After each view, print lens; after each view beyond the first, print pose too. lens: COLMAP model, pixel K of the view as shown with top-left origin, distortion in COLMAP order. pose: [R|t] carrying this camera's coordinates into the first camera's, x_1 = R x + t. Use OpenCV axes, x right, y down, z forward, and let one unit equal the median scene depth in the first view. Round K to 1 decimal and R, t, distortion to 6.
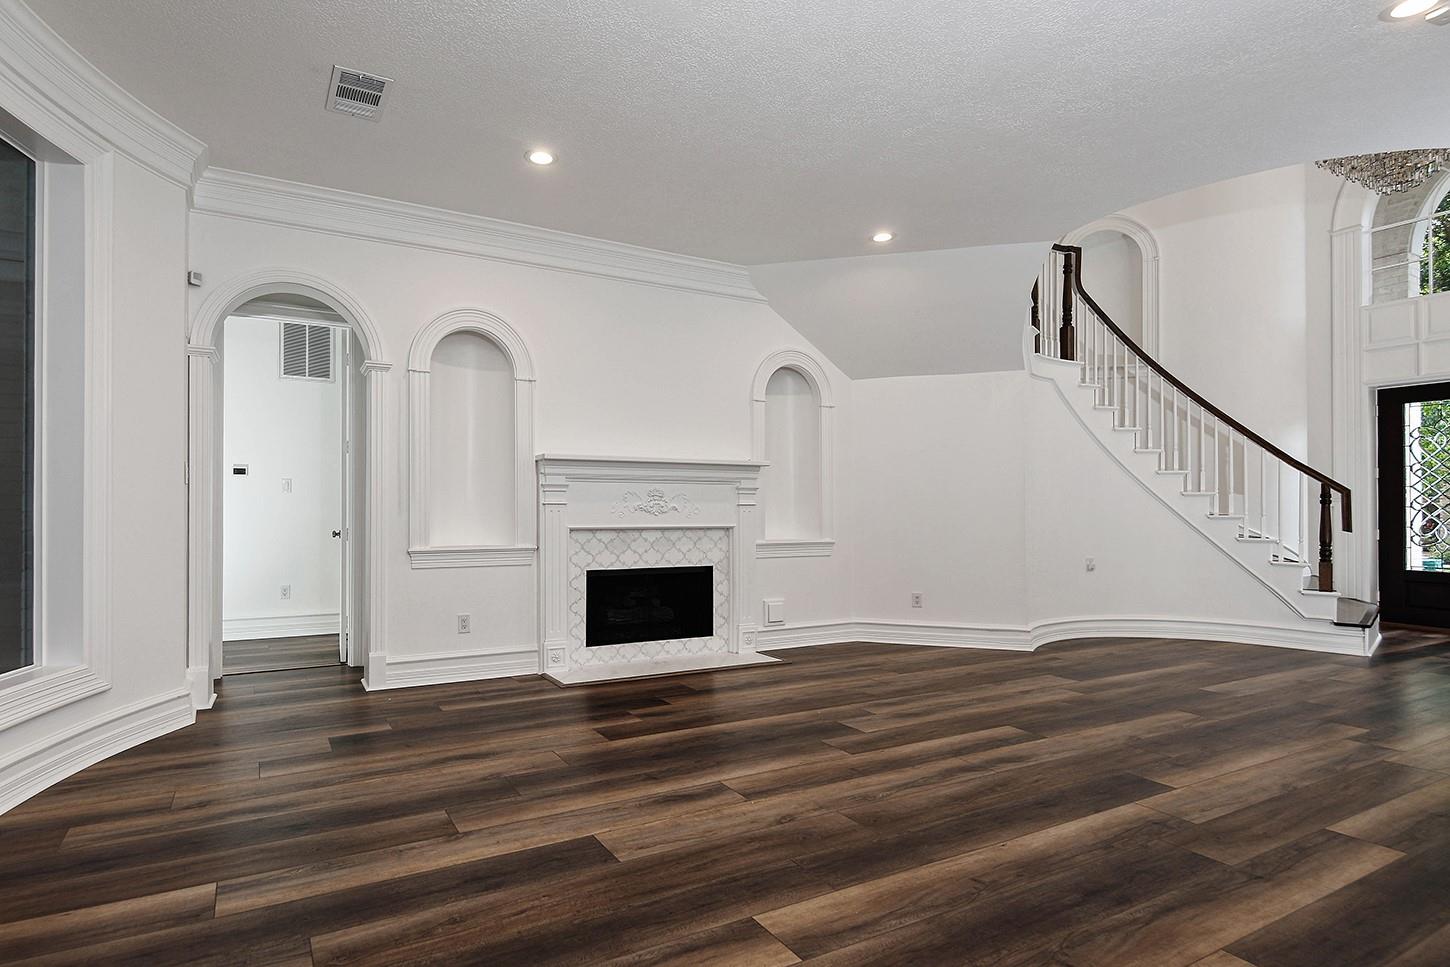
lens RADIAL K [[670.0, 0, 725.0], [0, 670.0, 503.5], [0, 0, 1]] dist [0.000436, -0.000512]
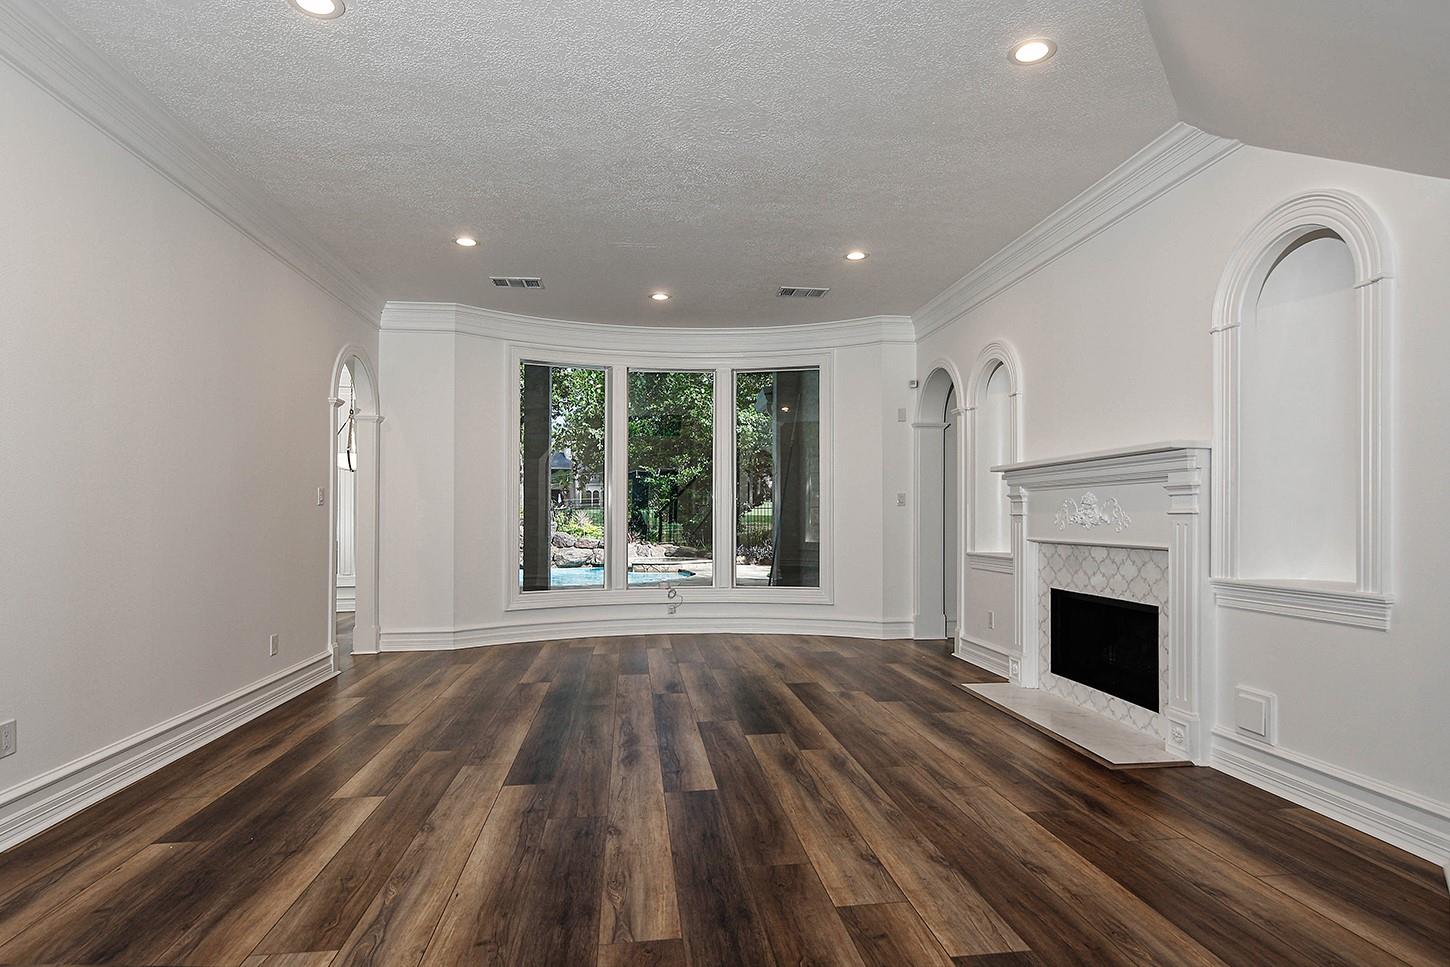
lens RADIAL K [[753.7, 0, 727.5], [0, 753.7, 501.7], [0, 0, 1]] dist [0.000012, -0.000074]
pose [[-0.333186, -0.023235, -0.942575, 0.912669], [0.006646, 0.999614, -0.026990, 0.008289], [0.942838, -0.015257, -0.332902, 0.940807]]
